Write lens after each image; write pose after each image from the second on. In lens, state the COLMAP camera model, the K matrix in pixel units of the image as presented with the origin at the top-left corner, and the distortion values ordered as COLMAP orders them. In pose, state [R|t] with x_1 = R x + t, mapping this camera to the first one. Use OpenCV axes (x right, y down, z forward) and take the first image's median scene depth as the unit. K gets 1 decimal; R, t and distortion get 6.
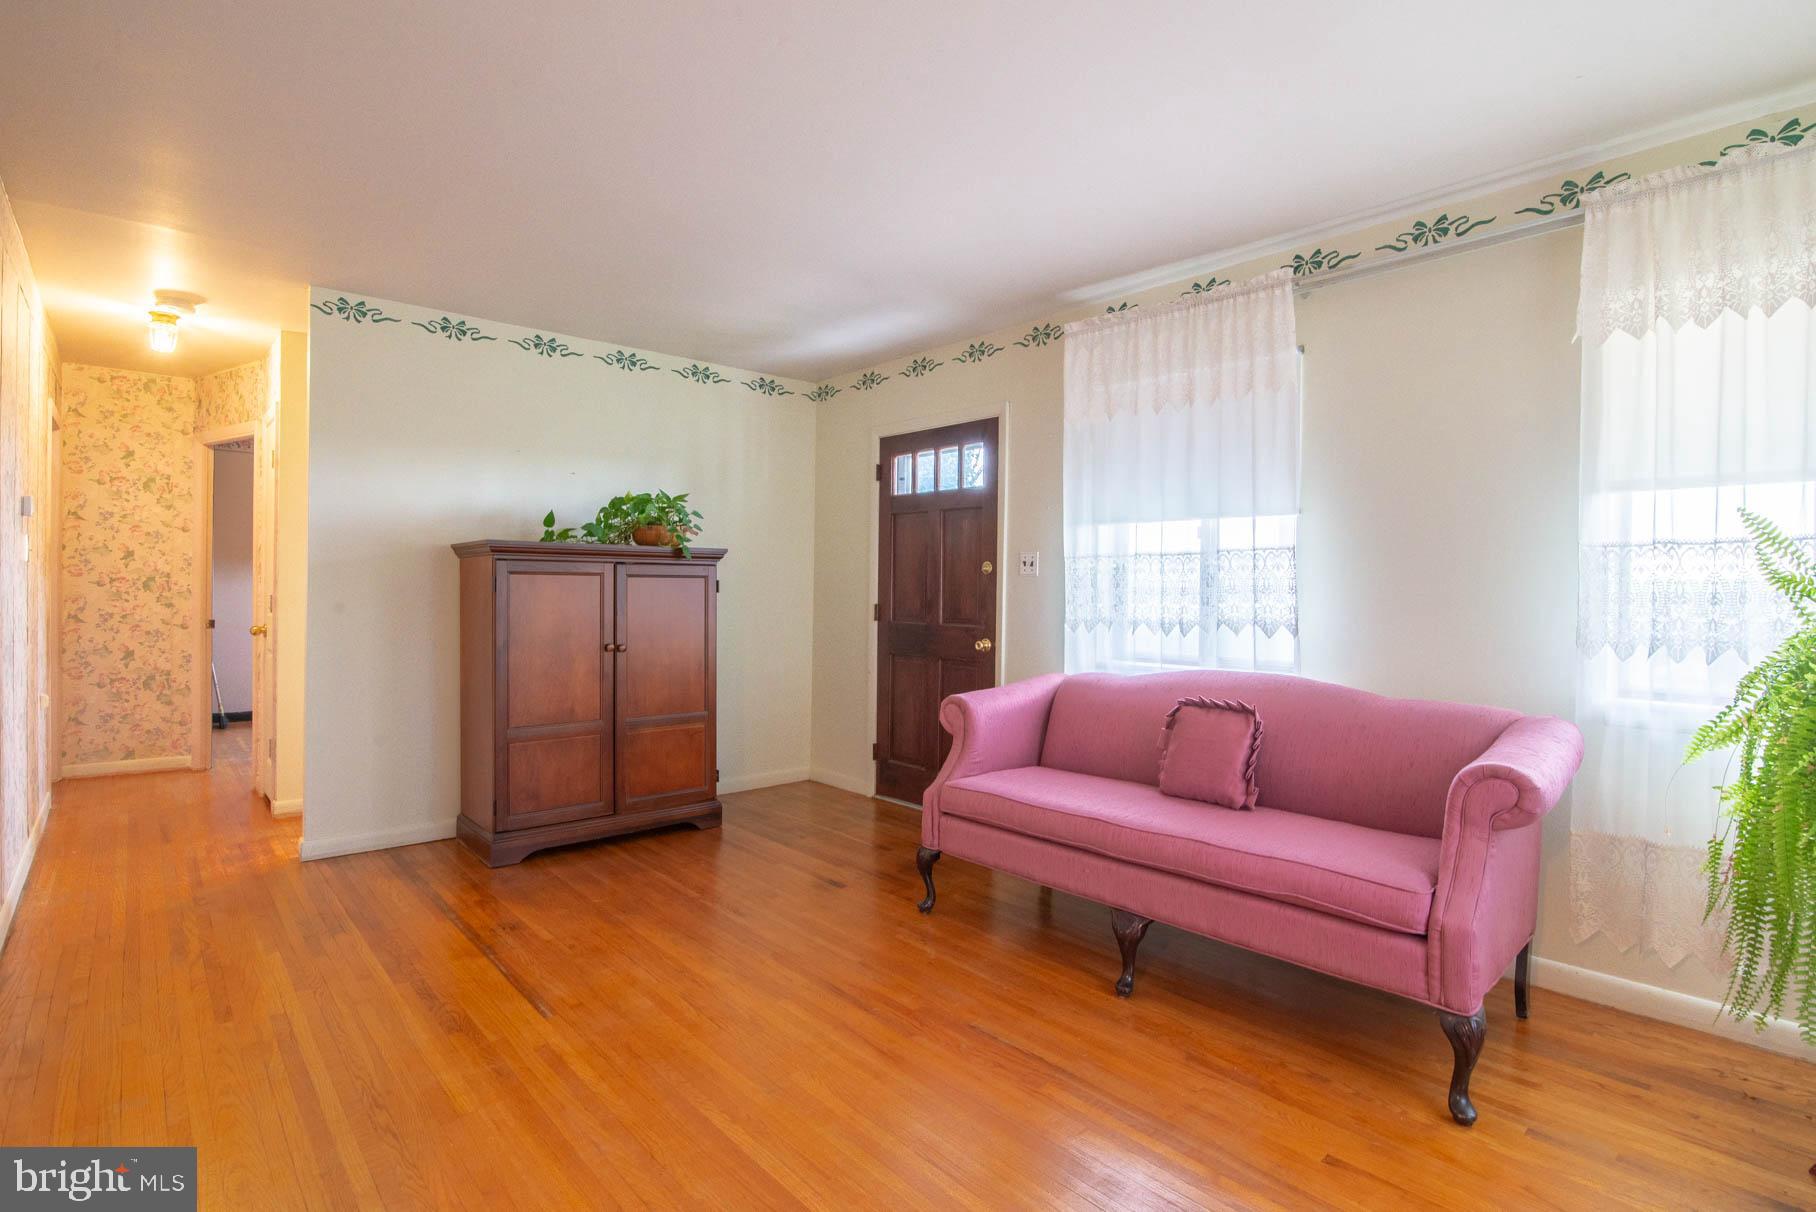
lens RADIAL K [[831.6, 0, 908.0], [0, 831.6, 598.1], [0, 0, 1]] dist [-0.020103, 0.000861]
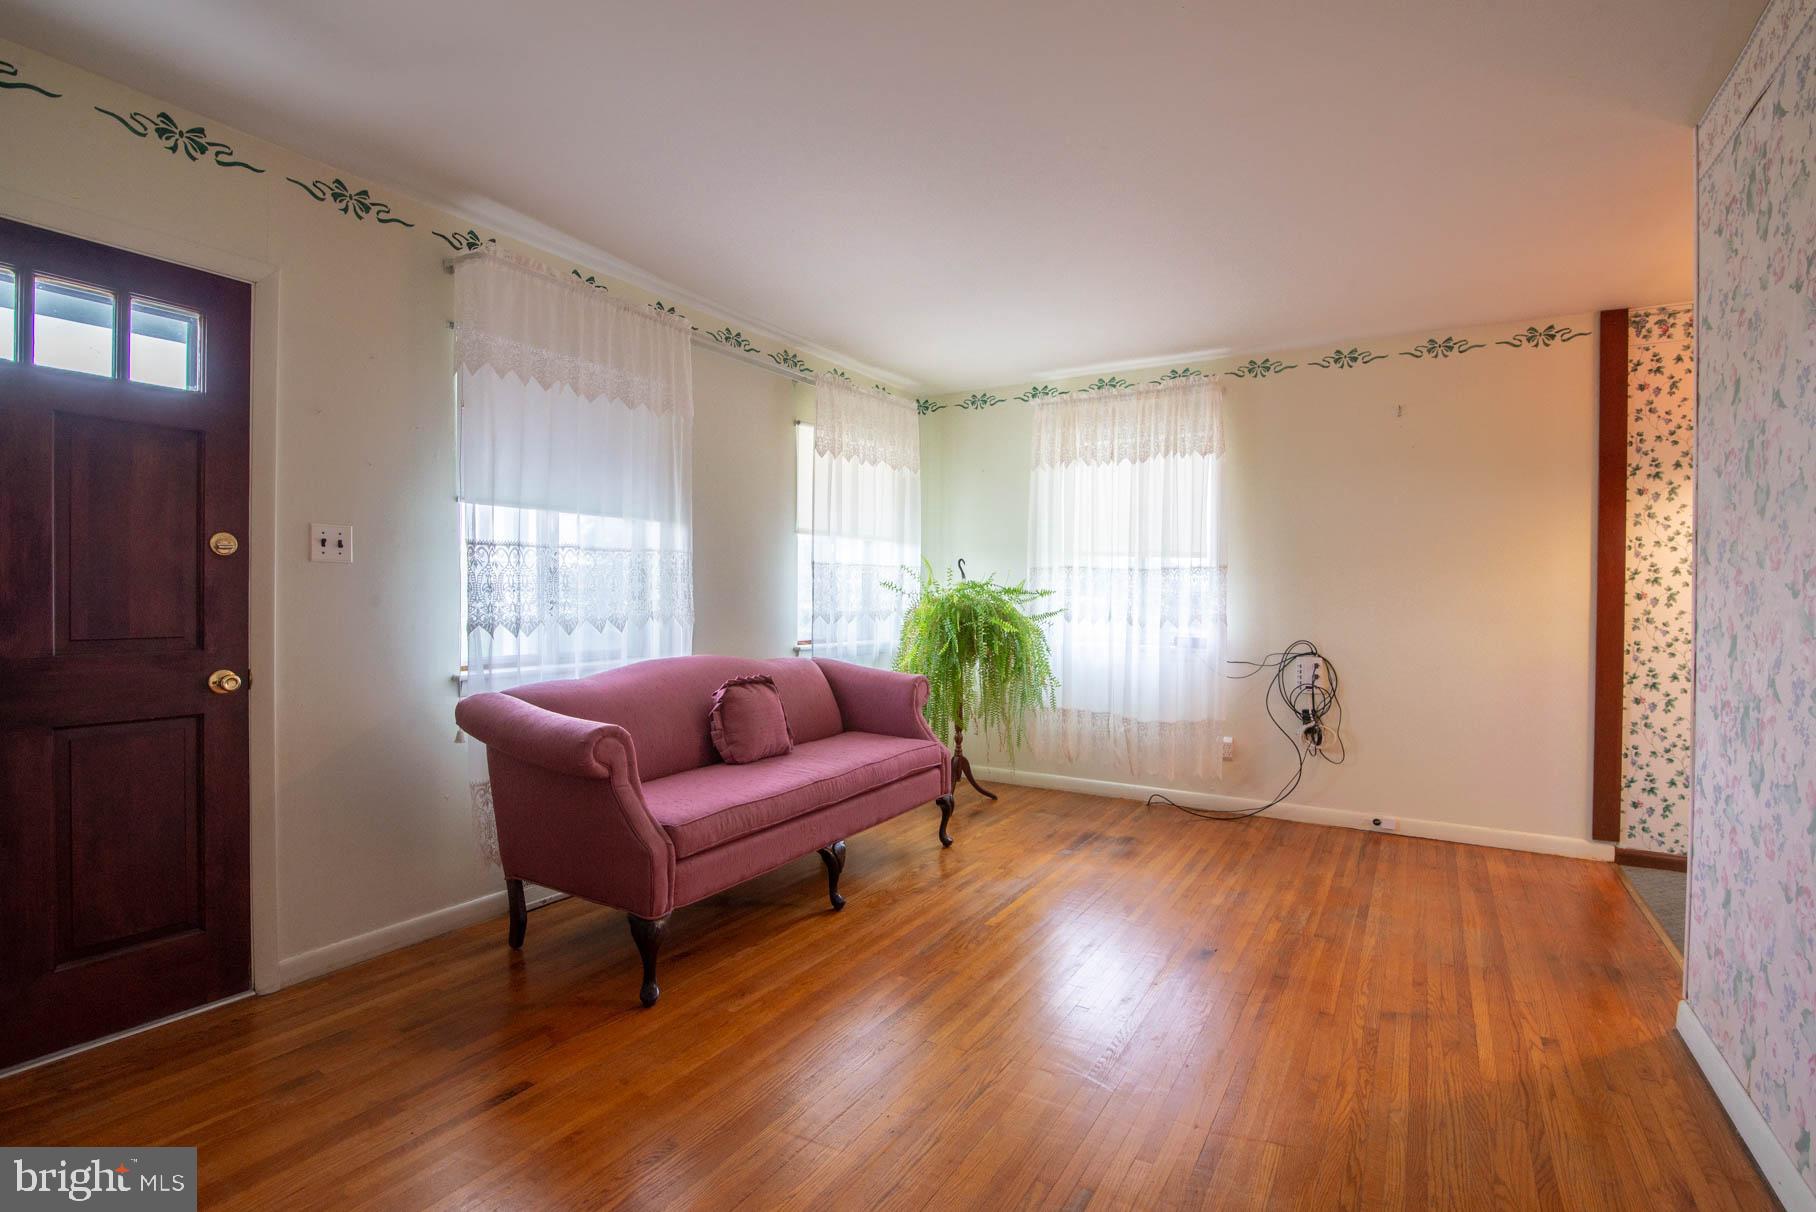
lens RADIAL K [[831.6, 0, 908.0], [0, 831.6, 598.1], [0, 0, 1]] dist [-0.020103, 0.000861]
pose [[-0.251805, -0.018300, 0.967605, -0.847572], [-0.000667, 0.999824, 0.018735, -0.015781], [-0.967778, 0.004072, -0.251773, 1.045953]]
